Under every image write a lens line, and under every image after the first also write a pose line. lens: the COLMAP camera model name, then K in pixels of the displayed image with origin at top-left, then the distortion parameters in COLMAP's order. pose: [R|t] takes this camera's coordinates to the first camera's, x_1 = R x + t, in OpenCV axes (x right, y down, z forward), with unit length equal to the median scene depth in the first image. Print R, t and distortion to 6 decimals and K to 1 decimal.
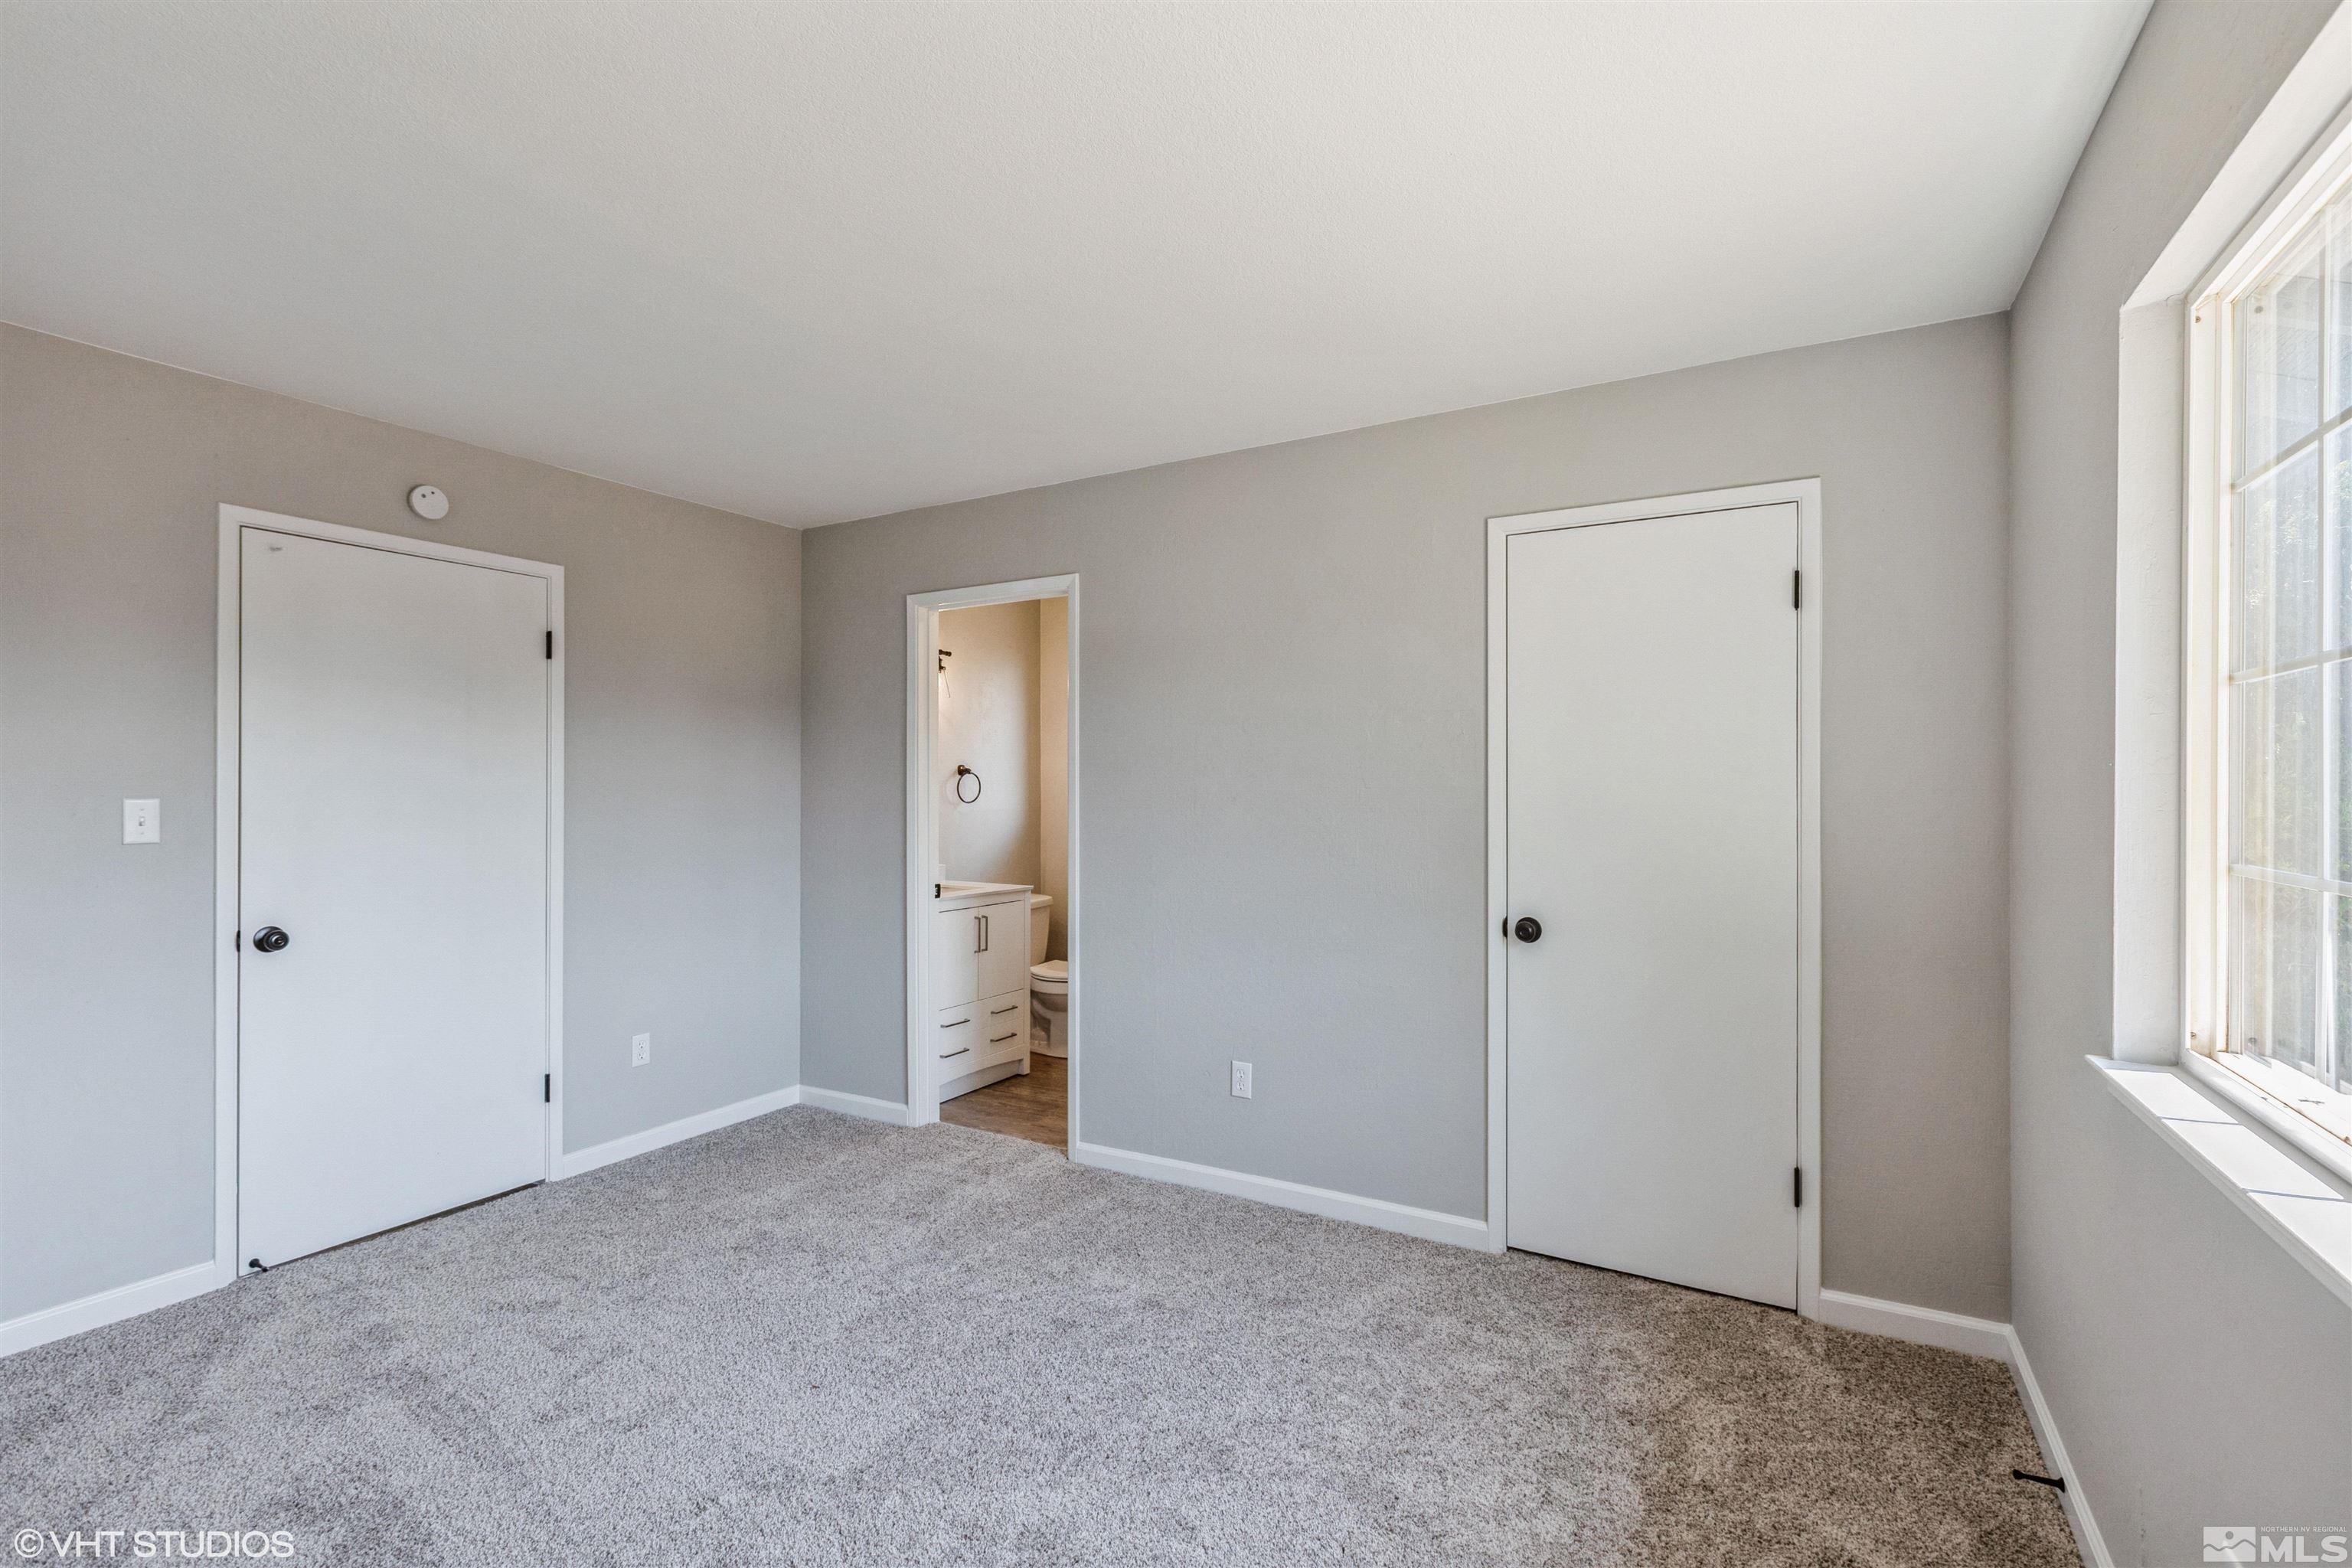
lens RADIAL K [[1052.0, 0, 1170.6], [0, 1052.0, 775.9], [0, 0, 1]] dist [0.001312, -0.000130]
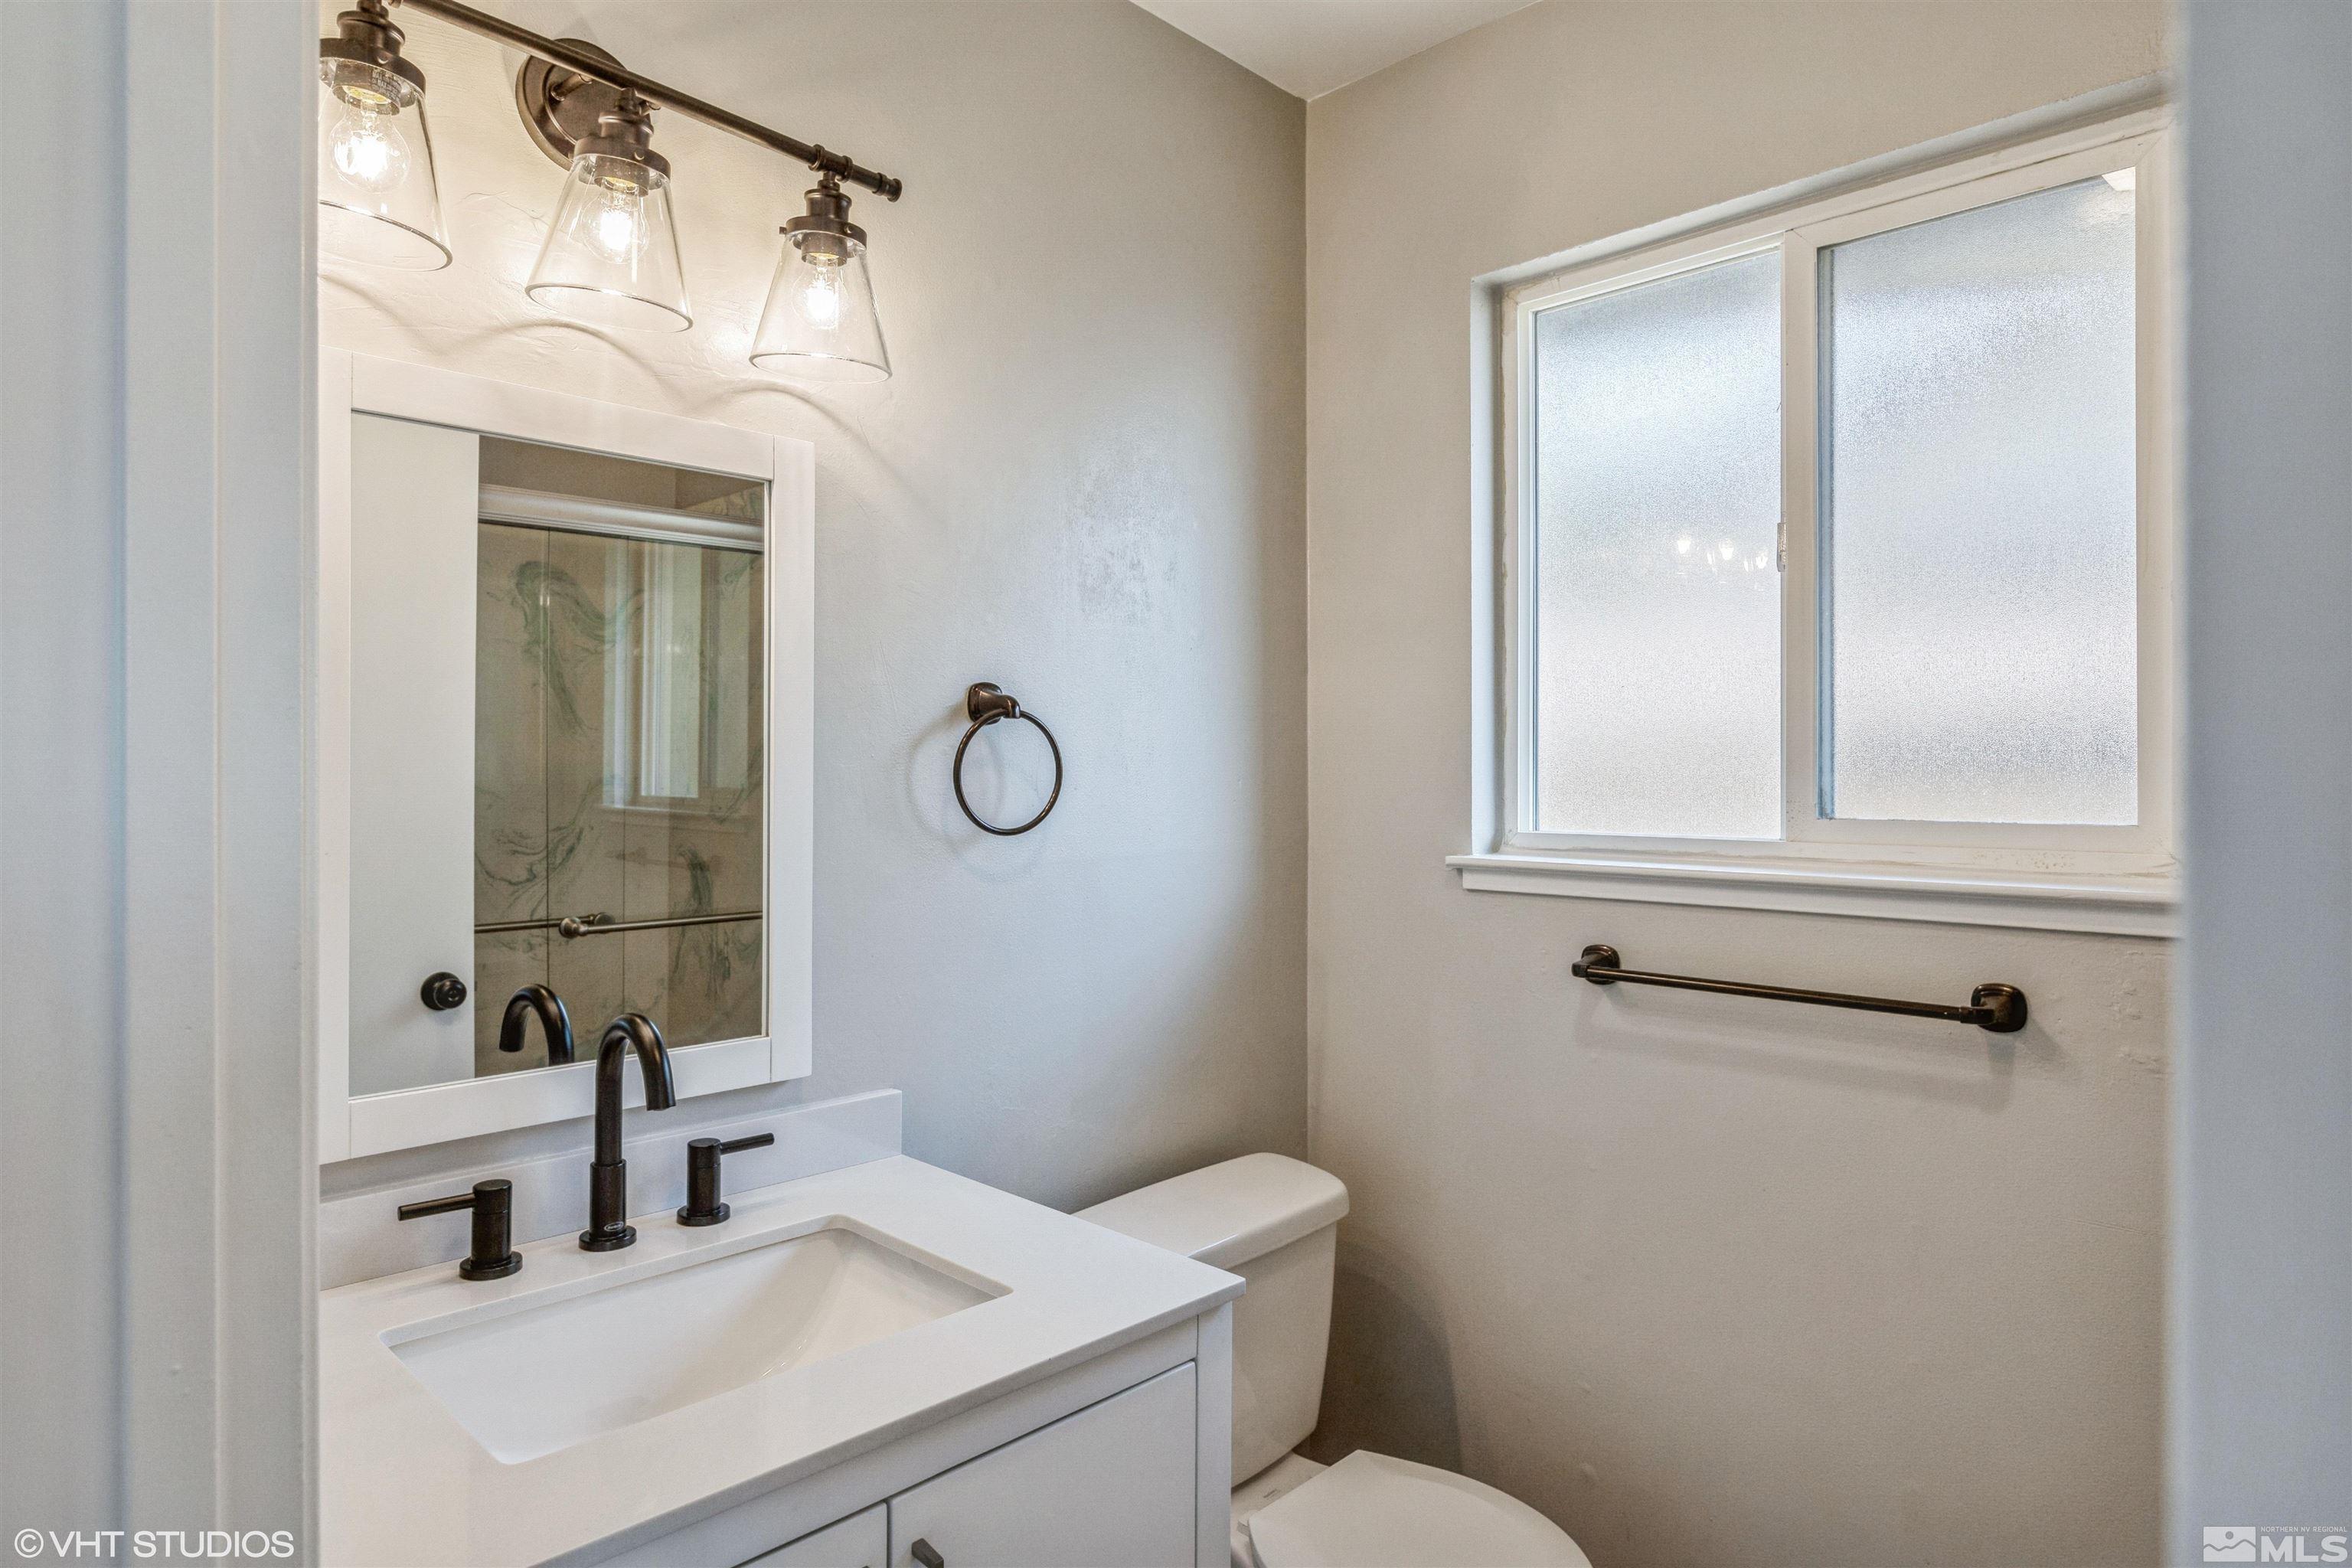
lens RADIAL K [[1321.5, 0, 1176.0], [0, 1321.5, 784.0], [0, 0, 1]] dist [-0.000356, -0.000027]
pose [[0.967748, 0.008780, -0.251769, -0.072666], [-0.007064, 0.999945, 0.007718, 0.011174], [0.251823, -0.005691, 0.967757, 0.699745]]
